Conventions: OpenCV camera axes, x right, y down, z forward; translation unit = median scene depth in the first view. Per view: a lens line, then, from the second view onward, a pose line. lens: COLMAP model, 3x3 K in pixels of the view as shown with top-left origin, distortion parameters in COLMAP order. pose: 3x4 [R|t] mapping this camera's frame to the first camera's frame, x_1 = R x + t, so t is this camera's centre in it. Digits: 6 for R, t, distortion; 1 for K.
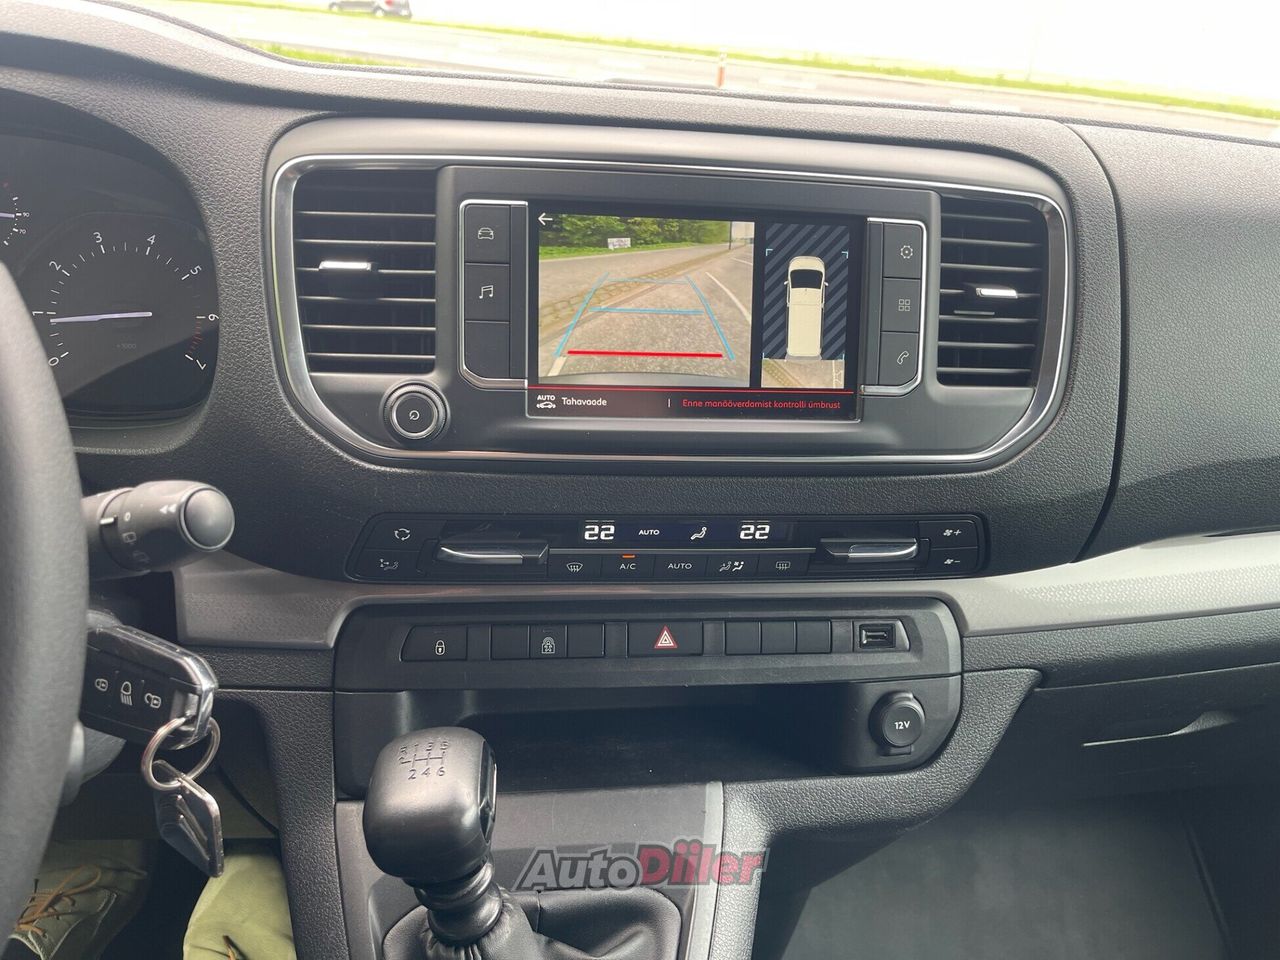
lens RADIAL K [[950.5, 0, 645.7], [0, 950.5, 482.2], [0, 0, 1]] dist [0.071079, -0.096078]
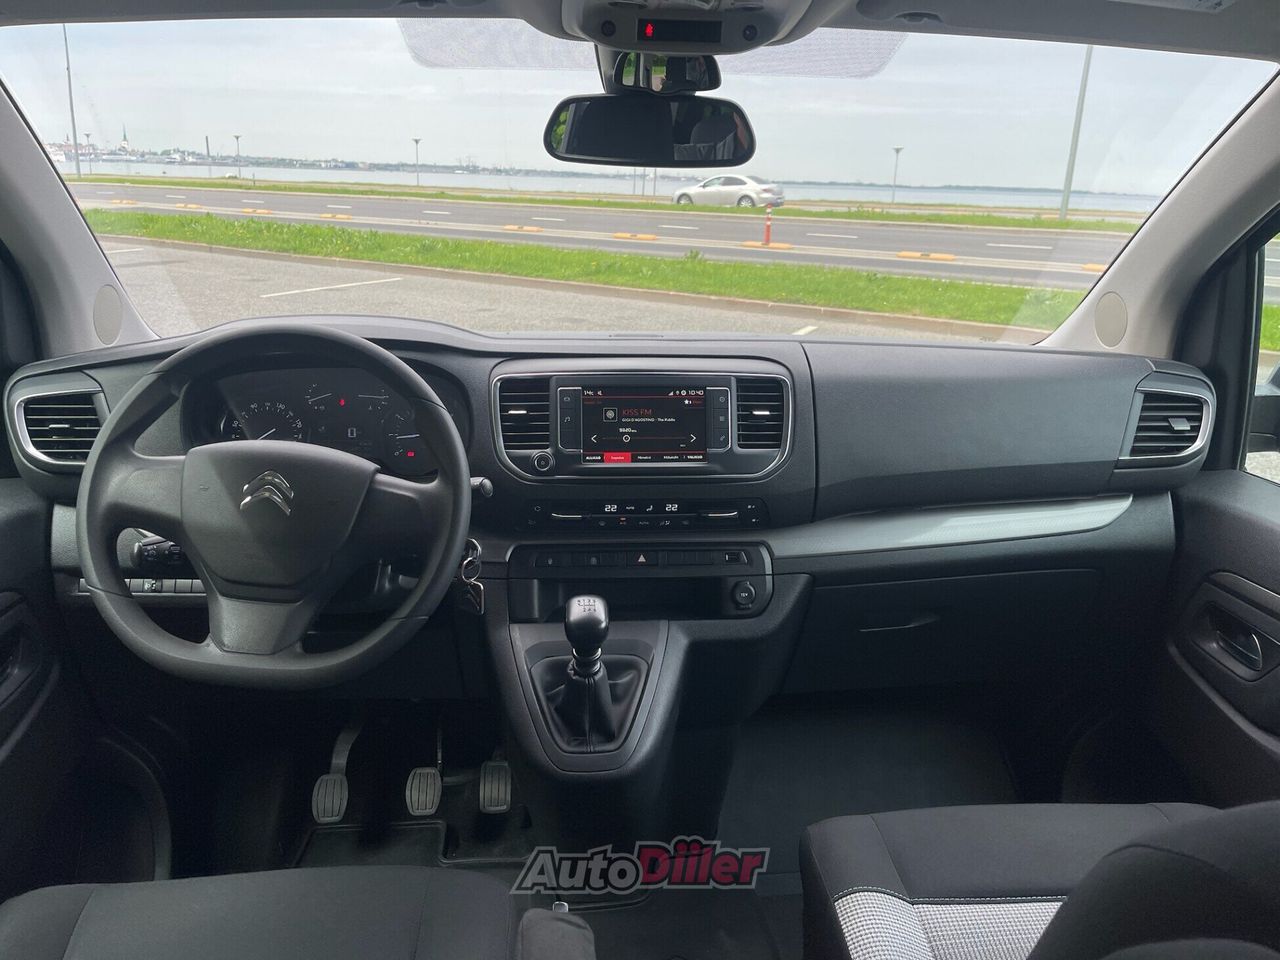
lens RADIAL K [[950.5, 0, 645.7], [0, 950.5, 482.2], [0, 0, 1]] dist [0.071079, -0.096078]
pose [[0.996405, -0.031312, -0.078718, 0.256470], [0.020270, 0.990316, -0.137342, 0.345610], [0.082256, 0.135252, 0.987391, -1.590570]]
